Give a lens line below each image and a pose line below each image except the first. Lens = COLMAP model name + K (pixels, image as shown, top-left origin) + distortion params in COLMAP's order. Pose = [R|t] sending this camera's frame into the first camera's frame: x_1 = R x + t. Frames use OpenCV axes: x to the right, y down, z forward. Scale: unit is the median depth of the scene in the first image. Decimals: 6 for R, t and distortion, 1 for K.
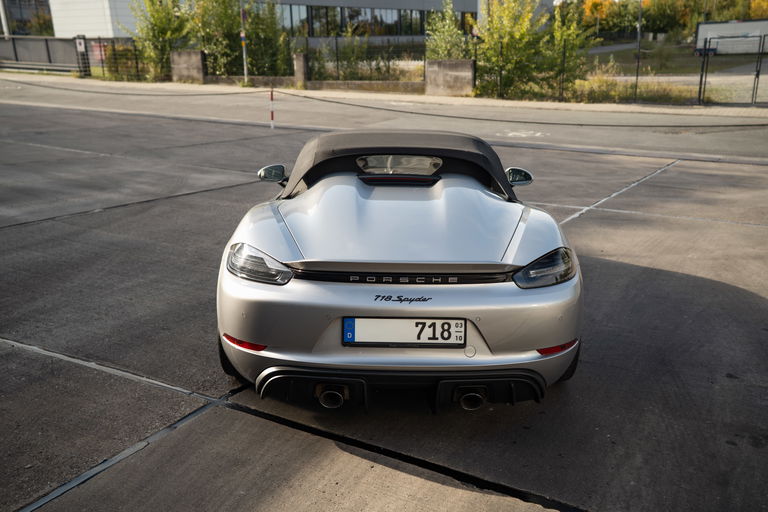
lens RADIAL K [[718.4, 0, 384.0], [0, 718.4, 256.0], [0, 0, 1]] dist [0.062088, 0.019866]
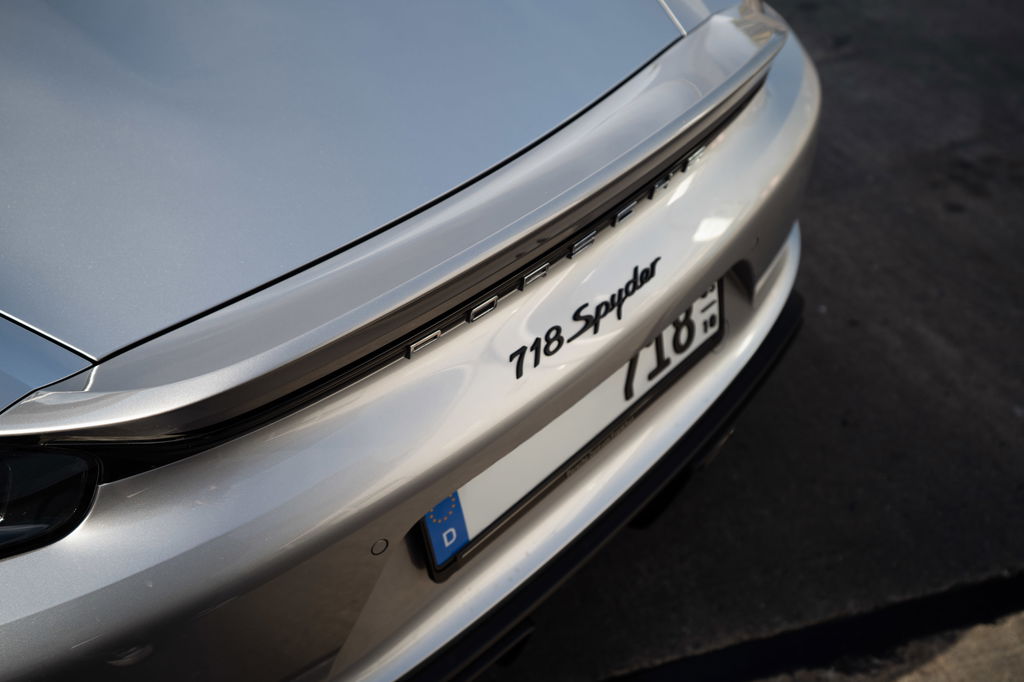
lens RADIAL K [[957.8, 0, 512.0], [0, 957.8, 341.0], [0, 0, 1]] dist [0.062088, 0.019866]
pose [[0.685870, -0.509748, 0.519364, -0.029622], [0.193981, 0.815923, 0.544647, -0.020711], [-0.701394, -0.272811, 0.658499, 0.137447]]
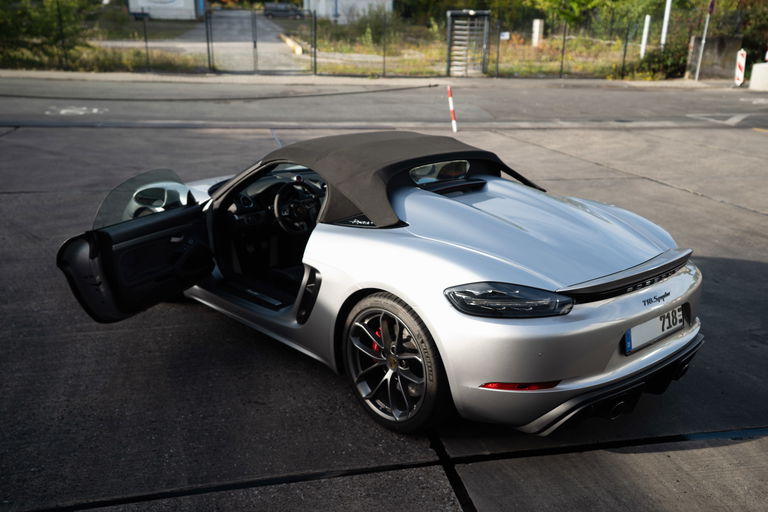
lens RADIAL K [[718.4, 0, 384.0], [0, 718.4, 256.0], [0, 0, 1]] dist [0.062088, 0.019866]
pose [[0.741600, -0.194335, 0.642077, -0.167029], [0.162839, 0.980644, 0.108728, -0.032578], [-0.650779, 0.023923, 0.758890, 0.075538]]
